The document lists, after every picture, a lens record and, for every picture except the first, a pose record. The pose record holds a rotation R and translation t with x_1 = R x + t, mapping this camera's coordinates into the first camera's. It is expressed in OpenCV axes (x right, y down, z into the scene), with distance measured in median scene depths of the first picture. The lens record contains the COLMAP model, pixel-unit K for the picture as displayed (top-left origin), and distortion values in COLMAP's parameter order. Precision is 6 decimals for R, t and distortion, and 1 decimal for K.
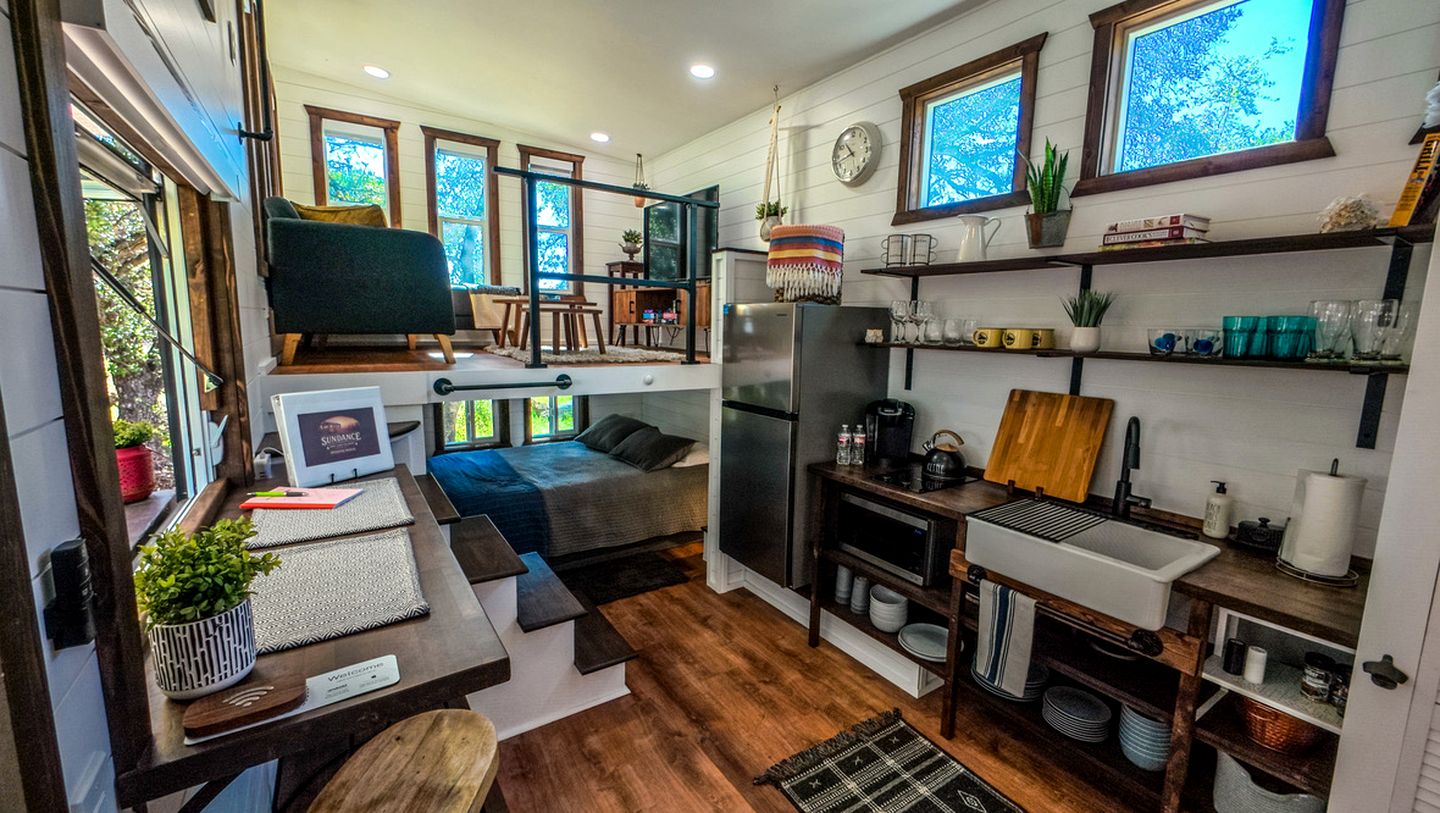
lens RADIAL K [[571.8, 0, 714.9], [0, 571.8, 401.5], [0, 0, 1]] dist [0.000915, -0.000087]
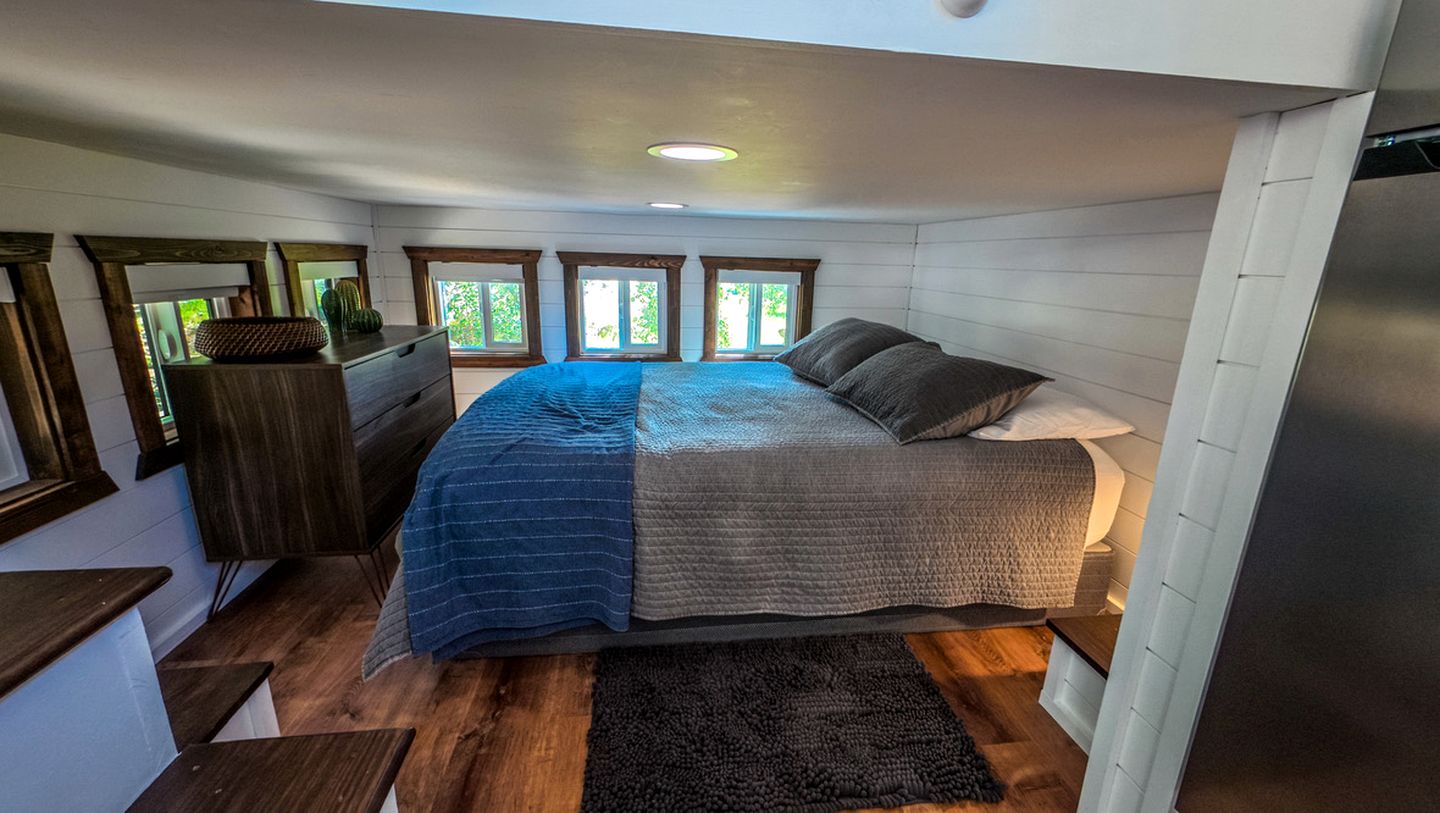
lens RADIAL K [[571.8, 0, 714.9], [0, 571.8, 401.5], [0, 0, 1]] dist [0.000915, -0.000087]
pose [[0.898273, 0.113698, -0.424475, -0.076479], [-0.069410, 0.990533, 0.118434, 0.061373], [0.433922, -0.076924, 0.897661, 0.628557]]
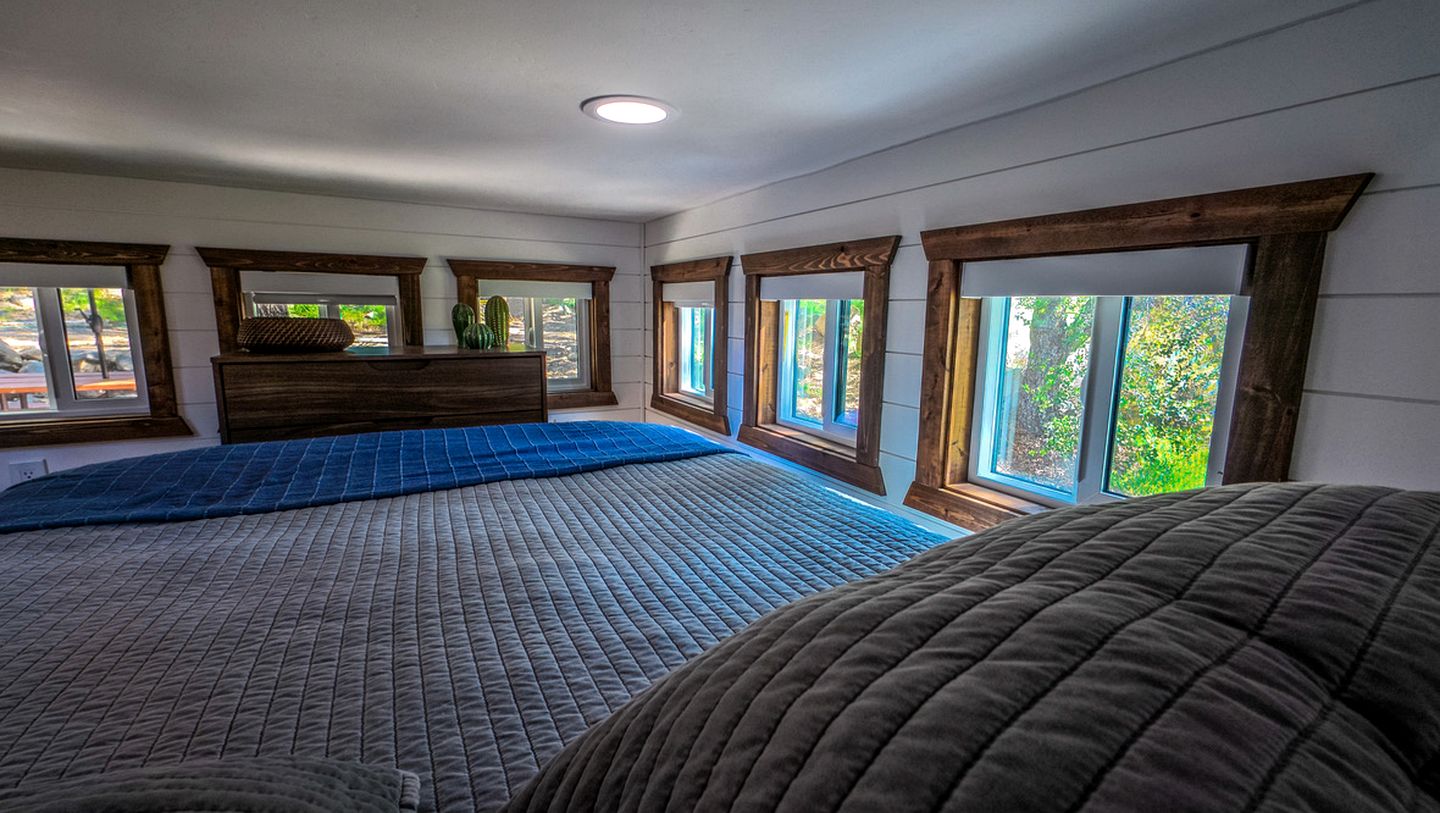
lens RADIAL K [[571.8, 0, 714.9], [0, 571.8, 401.5], [0, 0, 1]] dist [0.000915, -0.000087]
pose [[-0.084768, 0.143787, -0.985971, -0.110796], [-0.147622, 0.976800, 0.155141, 0.016152], [0.985405, 0.158702, -0.061575, 1.284367]]
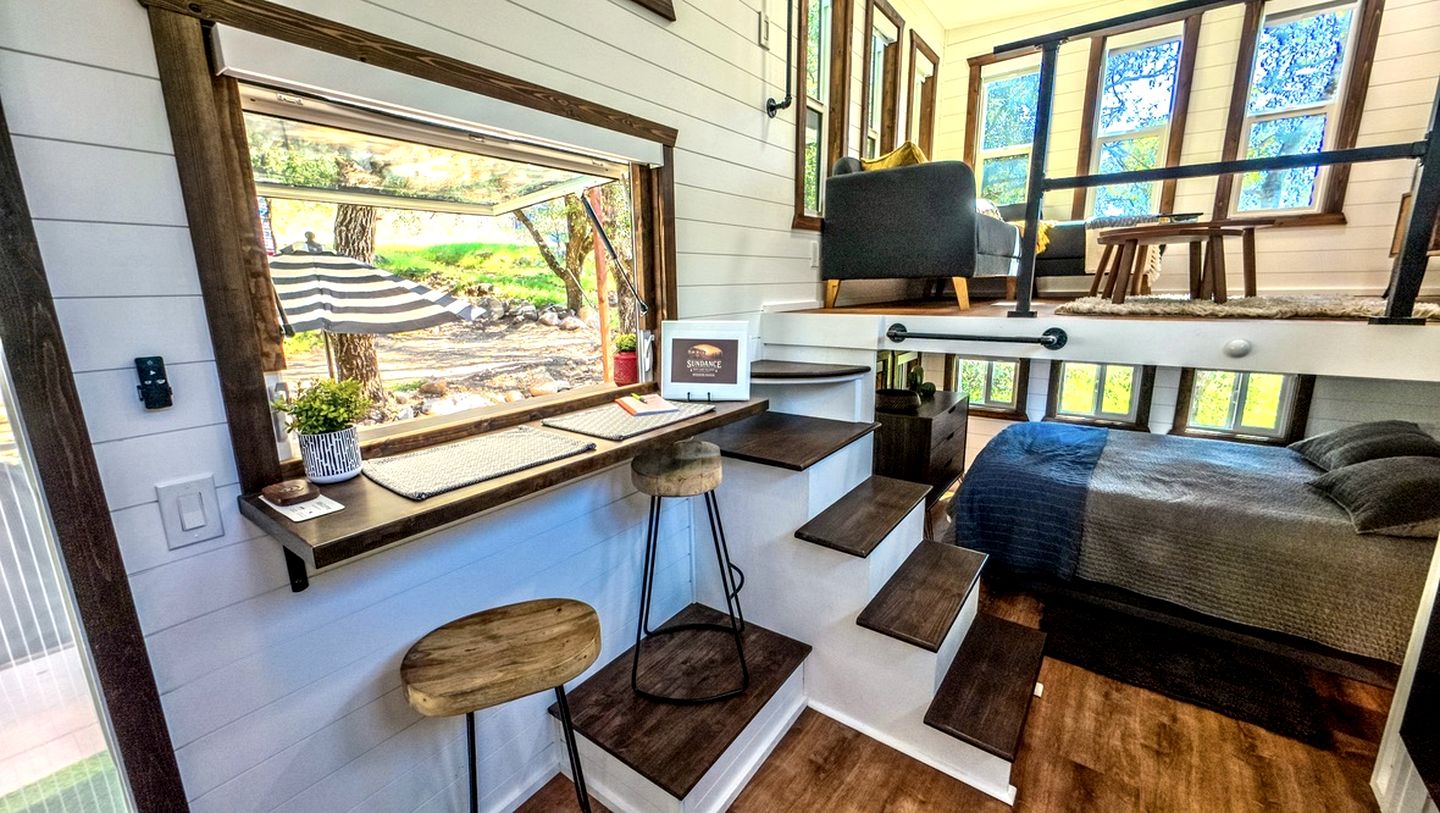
lens RADIAL K [[550.6, 0, 719.7], [0, 550.6, 404.8], [0, 0, 1]] dist [0.000071, -0.000060]
pose [[0.336193, 0.175143, -0.925365, 0.168343], [-0.102689, 0.983515, 0.148841, -0.009381], [0.936178, 0.044985, 0.348636, 0.288105]]
